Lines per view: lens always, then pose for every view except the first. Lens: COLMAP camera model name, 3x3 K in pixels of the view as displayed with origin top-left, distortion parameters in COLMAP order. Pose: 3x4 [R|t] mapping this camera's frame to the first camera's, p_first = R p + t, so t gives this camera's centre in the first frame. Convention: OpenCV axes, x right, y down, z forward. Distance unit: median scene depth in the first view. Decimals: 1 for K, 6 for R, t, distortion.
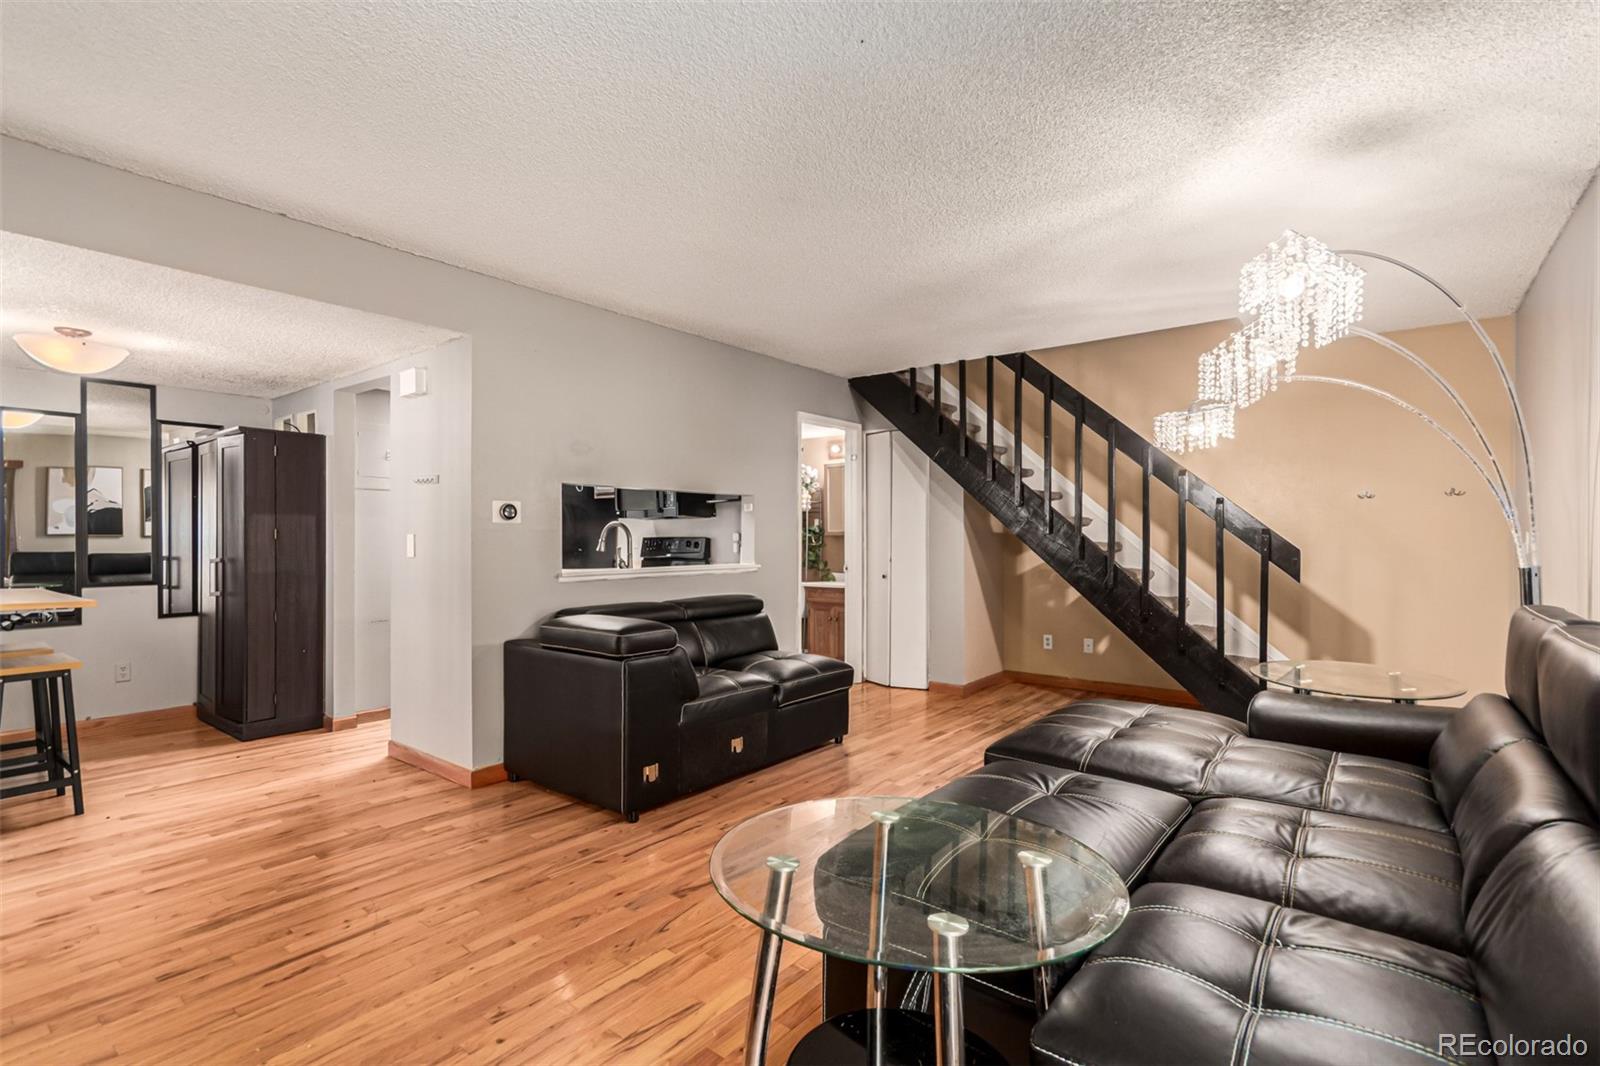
lens RADIAL K [[744.1, 0, 798.8], [0, 744.1, 535.0], [0, 0, 1]] dist [0.002871, 0.004036]
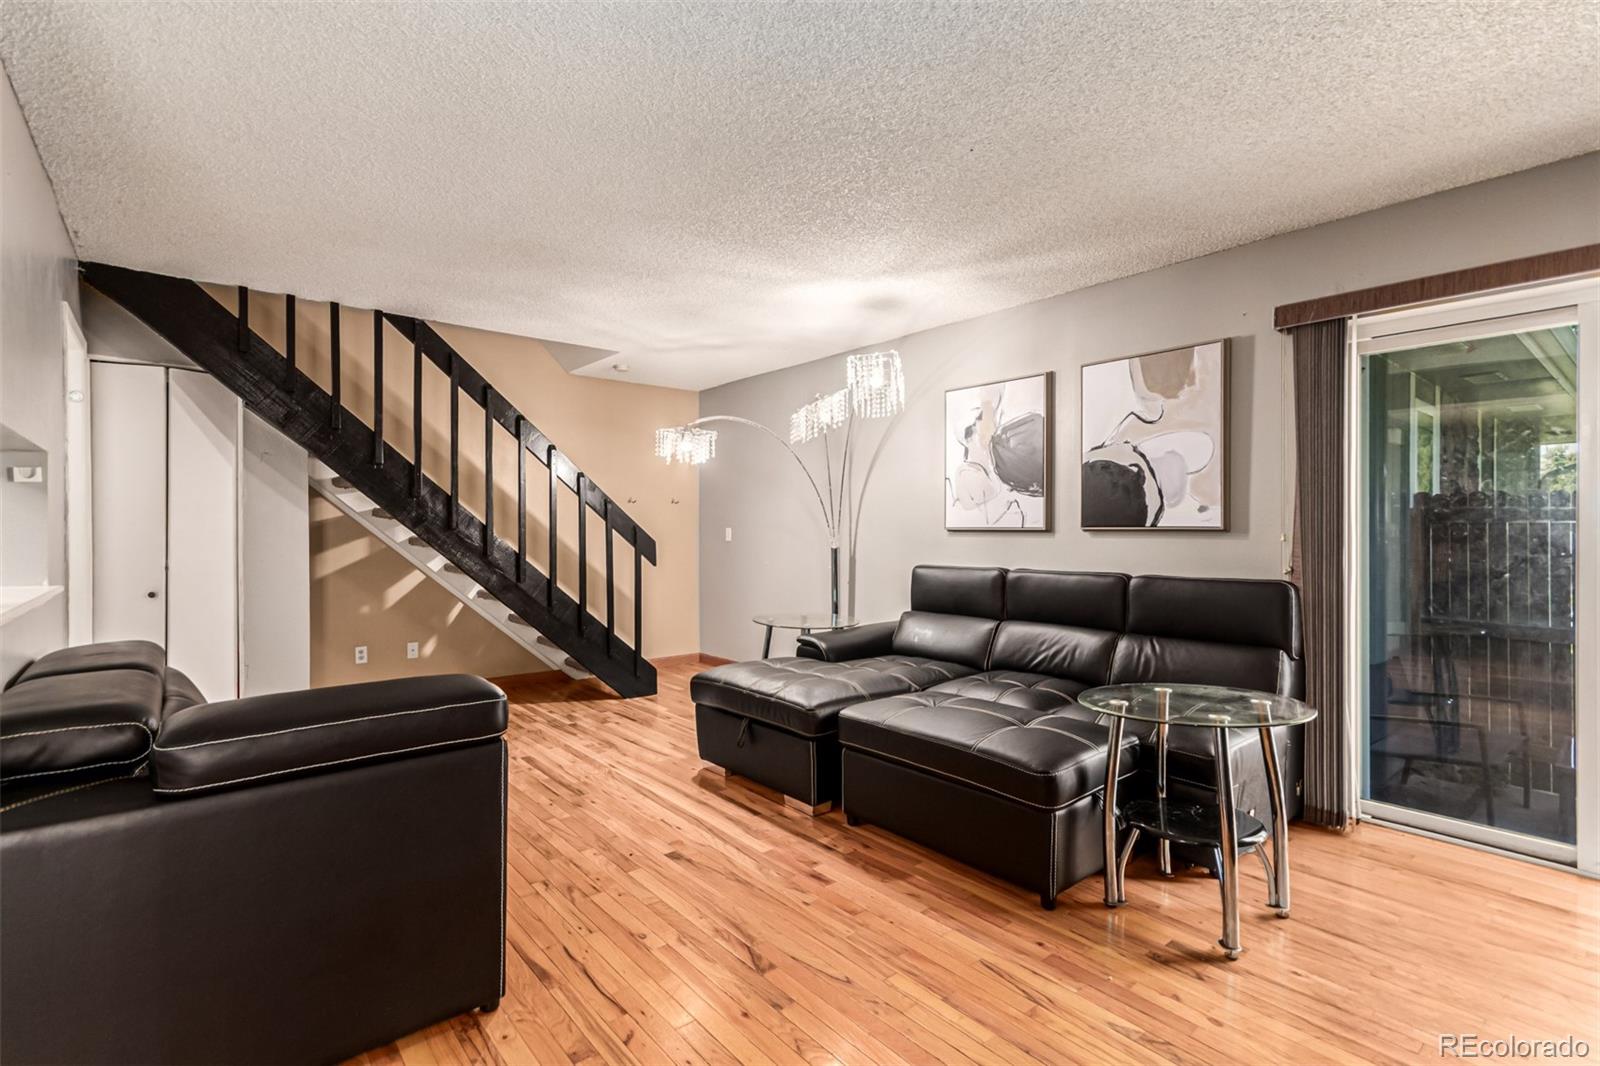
lens RADIAL K [[744.1, 0, 806.4], [0, 744.1, 530.0], [0, 0, 1]] dist [0.002871, 0.004036]
pose [[0.191582, 0.000477, 0.981477, -0.508975], [-0.001065, 0.999999, -0.000279, 0.000363], [-0.981476, -0.000992, 0.191582, 0.425258]]
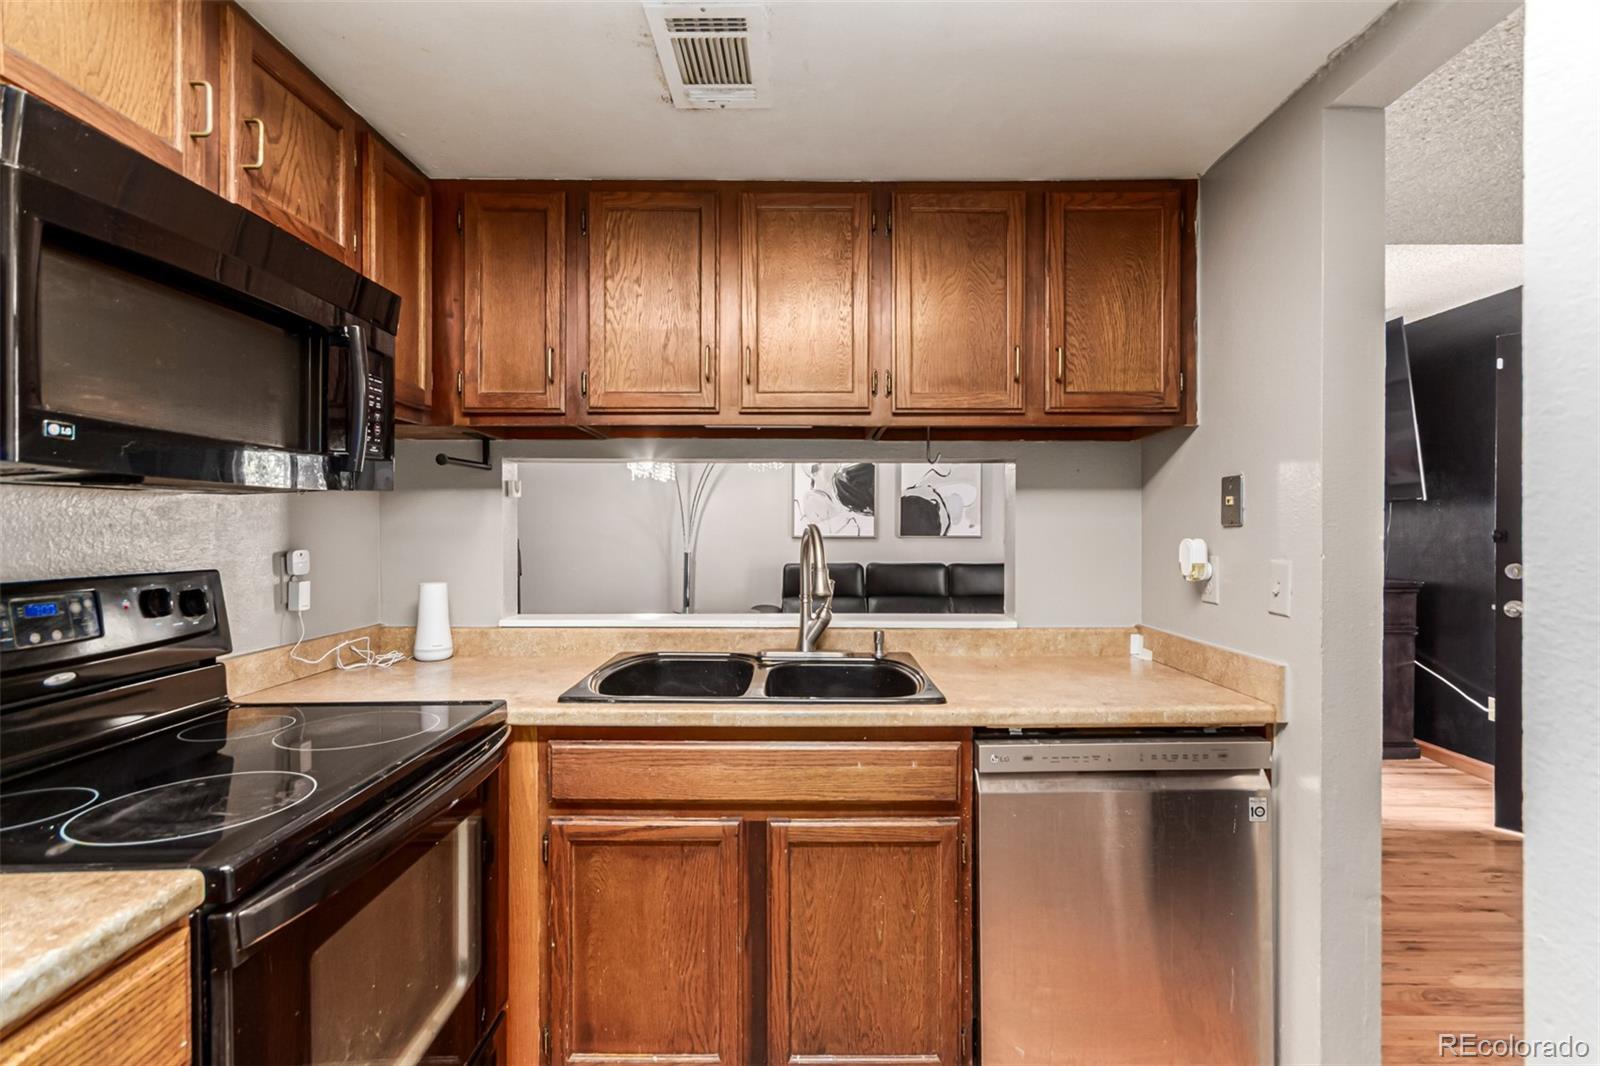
lens RADIAL K [[744.1, 0, 801.4], [0, 744.1, 527.8], [0, 0, 1]] dist [0.002871, 0.004036]
pose [[-0.626354, -0.002681, 0.779535, -0.578510], [-0.001072, 0.999996, 0.002578, -0.020706], [-0.779538, 0.000779, -0.626354, 1.268170]]
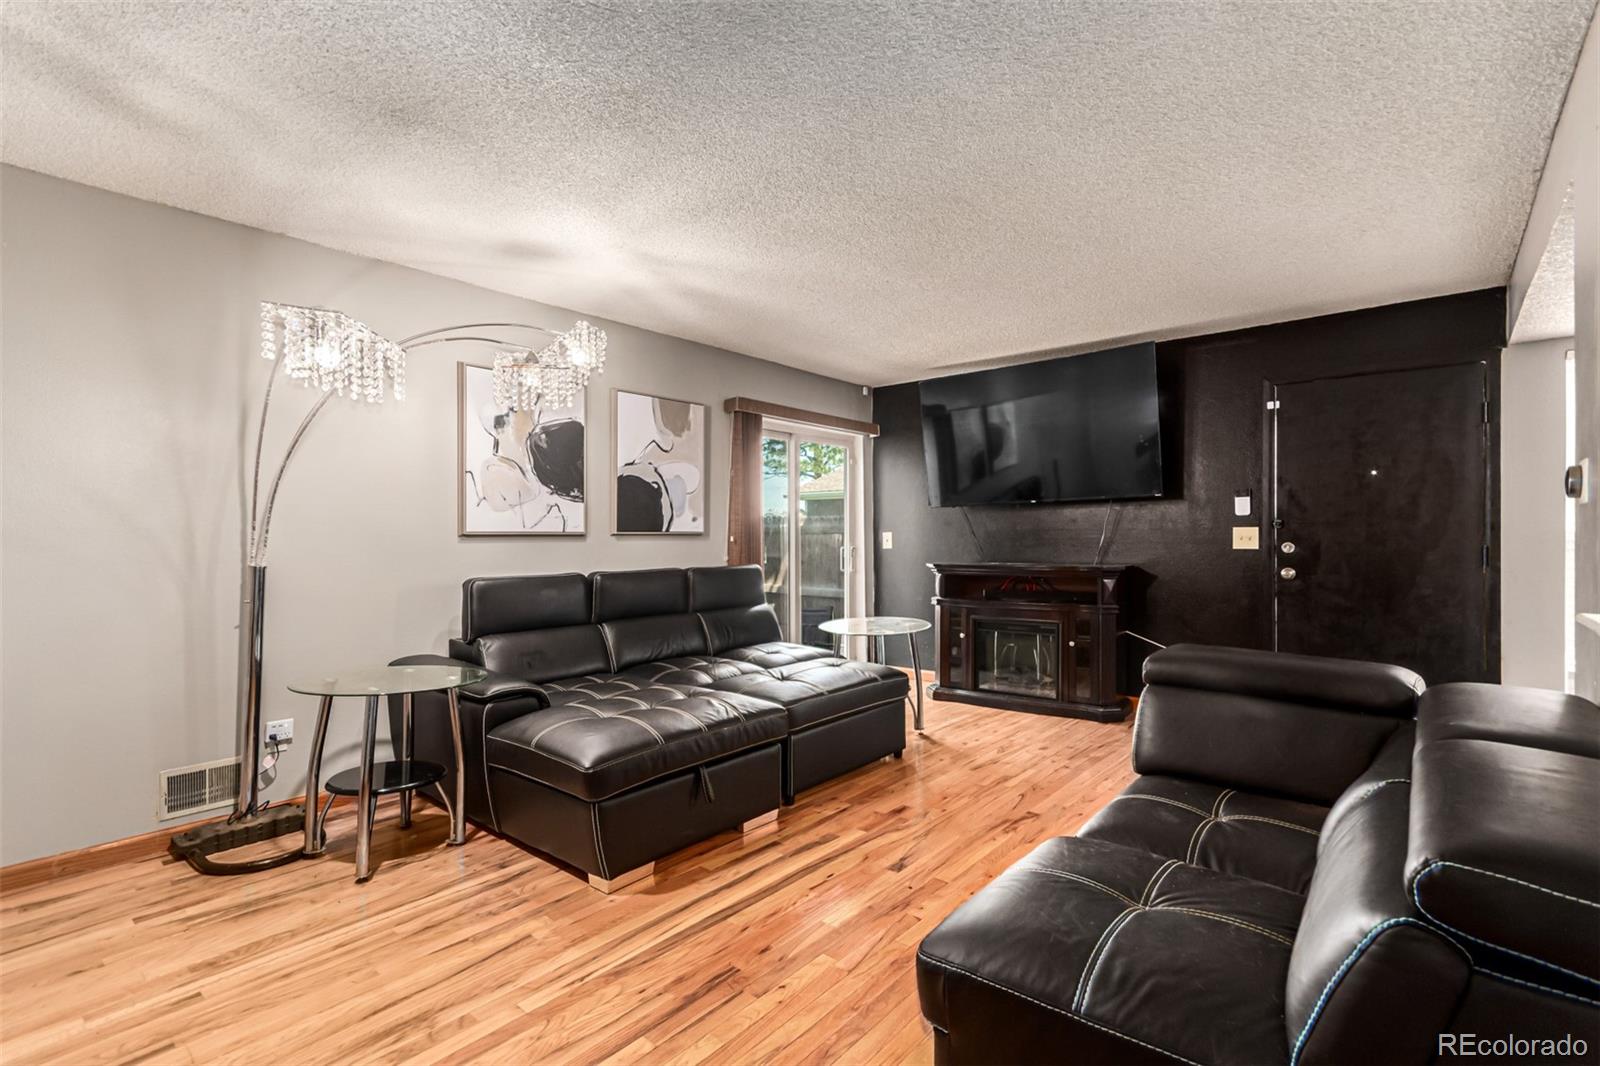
lens RADIAL K [[744.1, 0, 795.8], [0, 744.1, 532.0], [0, 0, 1]] dist [0.002871, 0.004036]
pose [[-0.999588, 0.006374, 0.027973, 0.109079], [0.006190, 0.999959, -0.006637, 0.004426], [-0.028014, -0.006461, -0.999587, 1.213750]]
